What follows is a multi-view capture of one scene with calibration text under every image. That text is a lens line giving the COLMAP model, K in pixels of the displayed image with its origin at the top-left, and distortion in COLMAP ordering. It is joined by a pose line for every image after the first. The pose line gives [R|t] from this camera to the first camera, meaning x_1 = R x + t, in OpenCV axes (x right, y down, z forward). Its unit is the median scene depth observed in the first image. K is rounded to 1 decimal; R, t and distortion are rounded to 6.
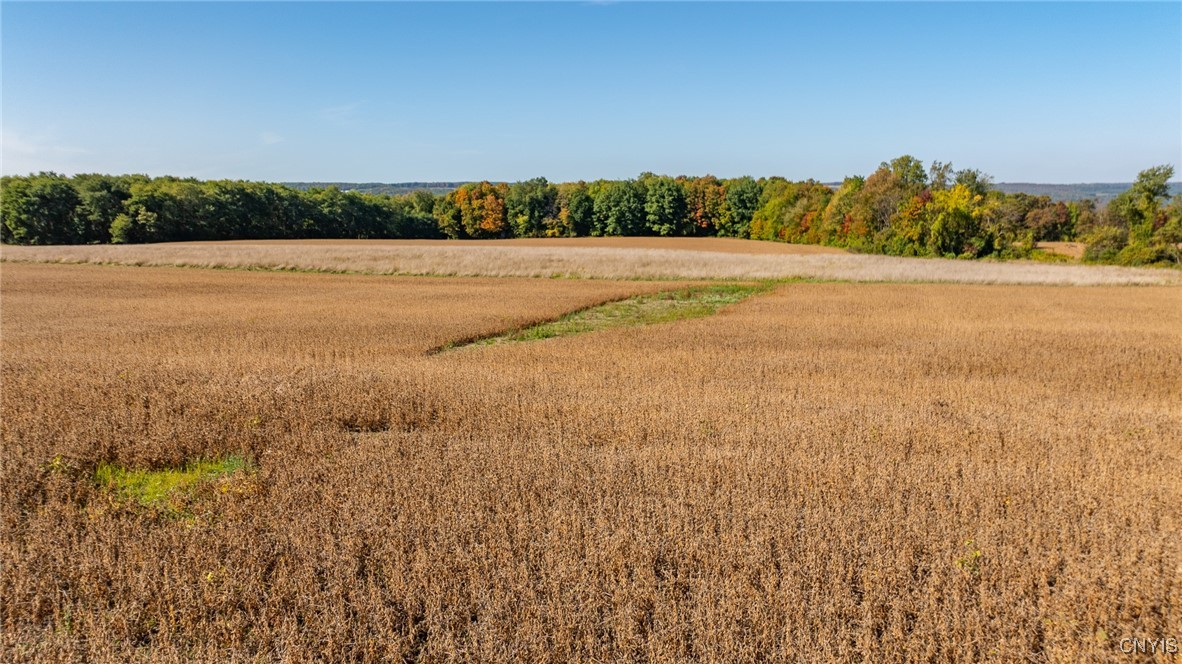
lens RADIAL K [[846.1, 0, 591.0], [0, 846.1, 332.0], [0, 0, 1]] dist [-0.003060, 0.006634]
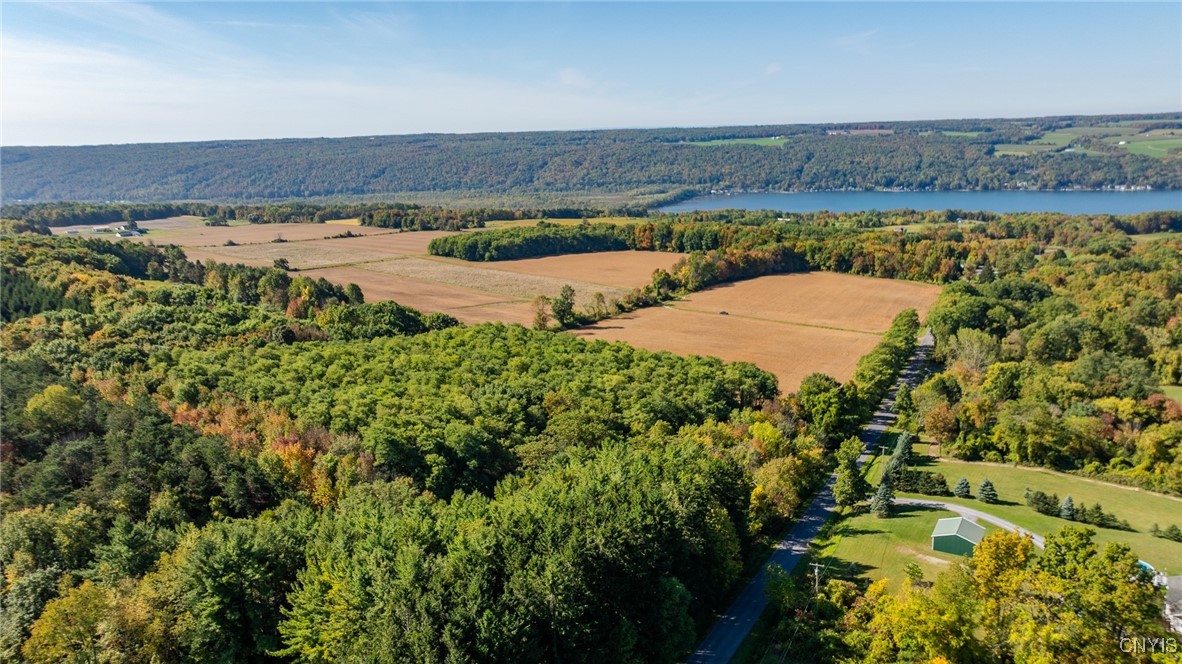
lens RADIAL K [[846.1, 0, 591.0], [0, 846.1, 332.0], [0, 0, 1]] dist [-0.003060, 0.006634]
pose [[0.847883, 0.107955, -0.519075, 0.971521], [-0.059554, 0.992247, 0.109086, -0.136226], [0.526827, -0.061580, 0.847739, -1.016648]]
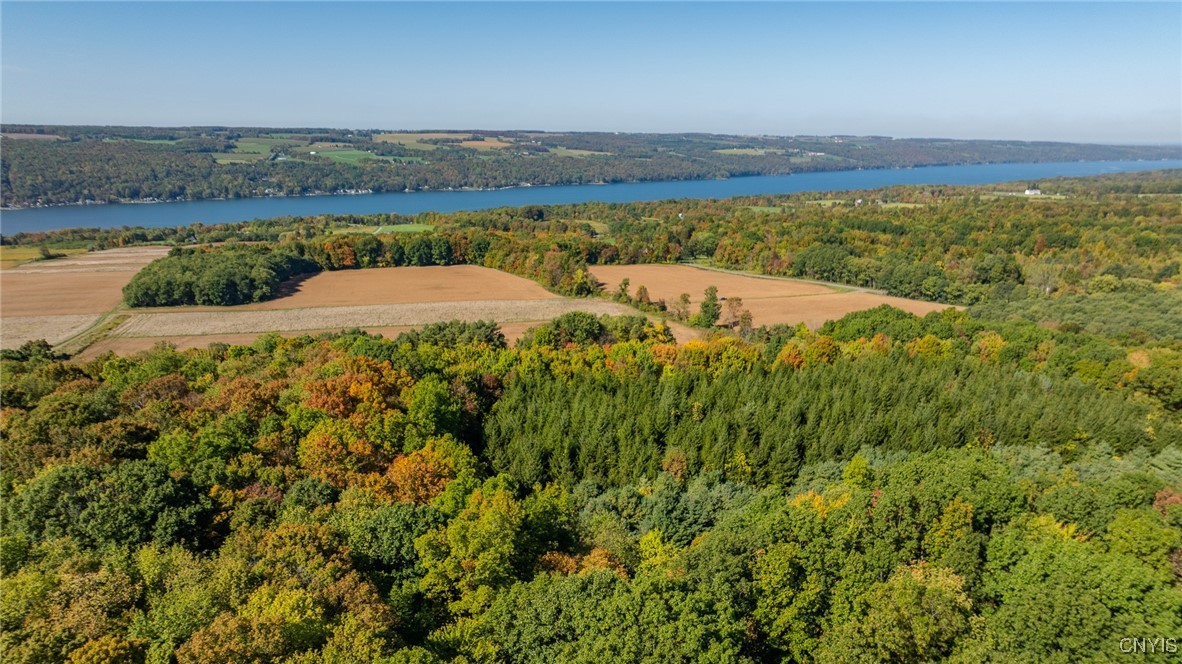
lens RADIAL K [[846.1, 0, 591.0], [0, 846.1, 332.0], [0, 0, 1]] dist [-0.003060, 0.006634]
pose [[0.899894, -0.085256, 0.427695, -0.464026], [0.050502, 0.994480, 0.091979, -0.121376], [-0.433176, -0.061172, 0.899231, -0.966748]]
